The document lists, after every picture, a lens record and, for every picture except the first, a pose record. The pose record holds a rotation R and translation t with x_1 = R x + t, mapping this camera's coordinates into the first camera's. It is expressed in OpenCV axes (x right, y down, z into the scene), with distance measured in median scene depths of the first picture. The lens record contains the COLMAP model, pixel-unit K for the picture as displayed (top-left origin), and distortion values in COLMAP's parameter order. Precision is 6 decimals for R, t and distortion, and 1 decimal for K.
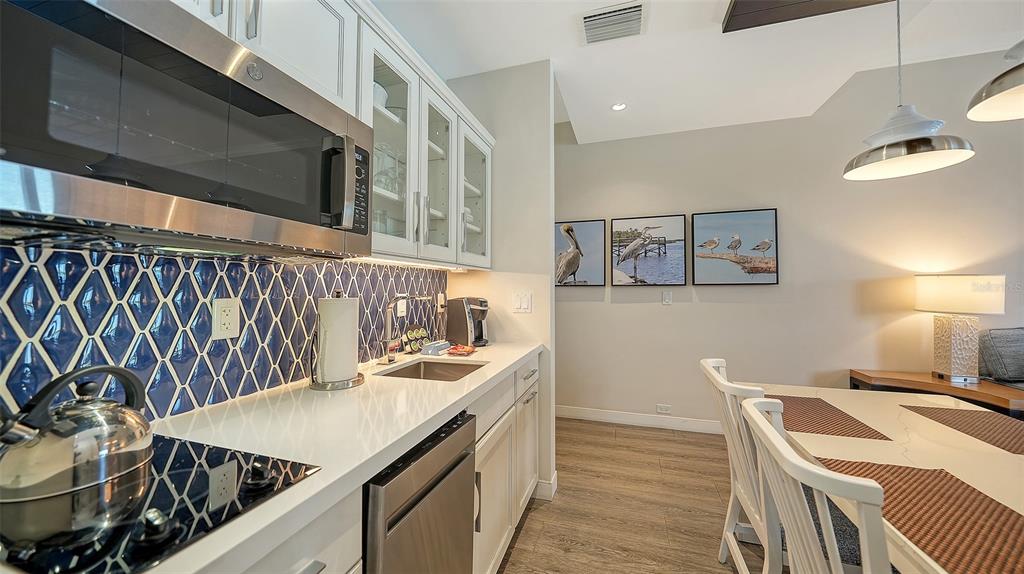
lens RADIAL K [[354.8, 0, 513.5], [0, 354.8, 277.7], [0, 0, 1]] dist [0.000052, -0.000013]
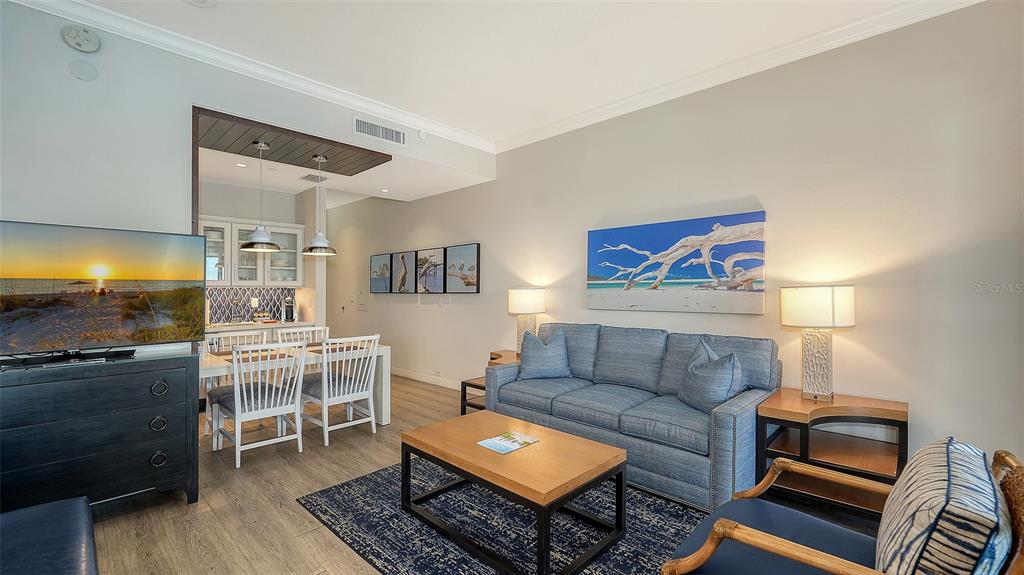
lens RADIAL K [[424.9, 0, 512.0], [0, 424.9, 287.5], [0, 0, 1]] dist [0.002178, 0.000082]
pose [[0.904426, -0.002345, -0.426624, 1.541058], [0.013925, 0.999614, 0.024026, -0.044281], [0.426403, -0.027670, 0.904110, -0.541212]]
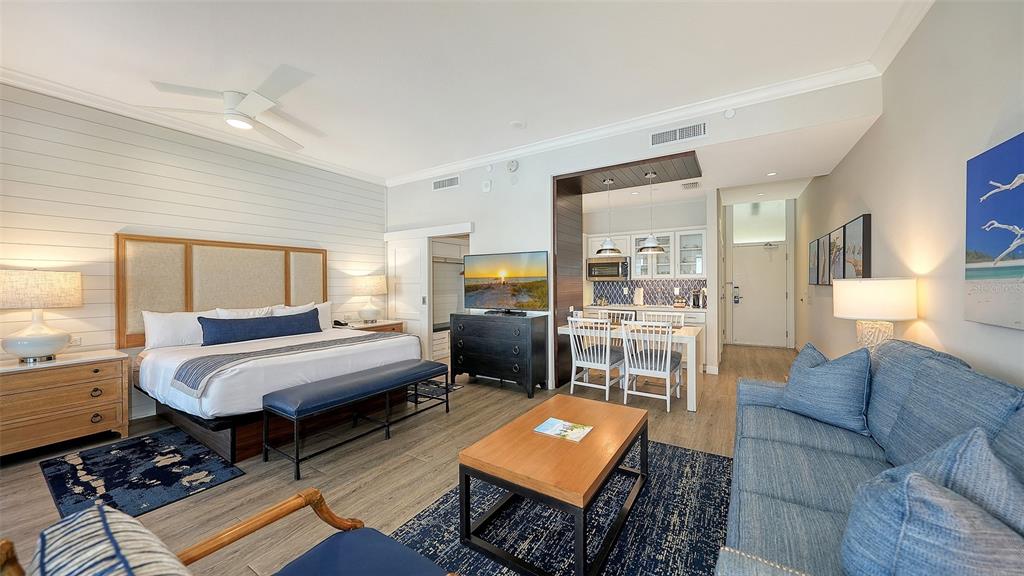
lens RADIAL K [[350.6, 0, 522.4], [0, 350.6, 285.5], [0, 0, 1]] dist [-0.016358, -0.000015]
pose [[-0.231814, 0.011800, -0.972689, 1.856625], [0.034528, 0.999396, 0.003895, -0.021073], [0.972147, -0.032682, -0.232081, 0.229623]]
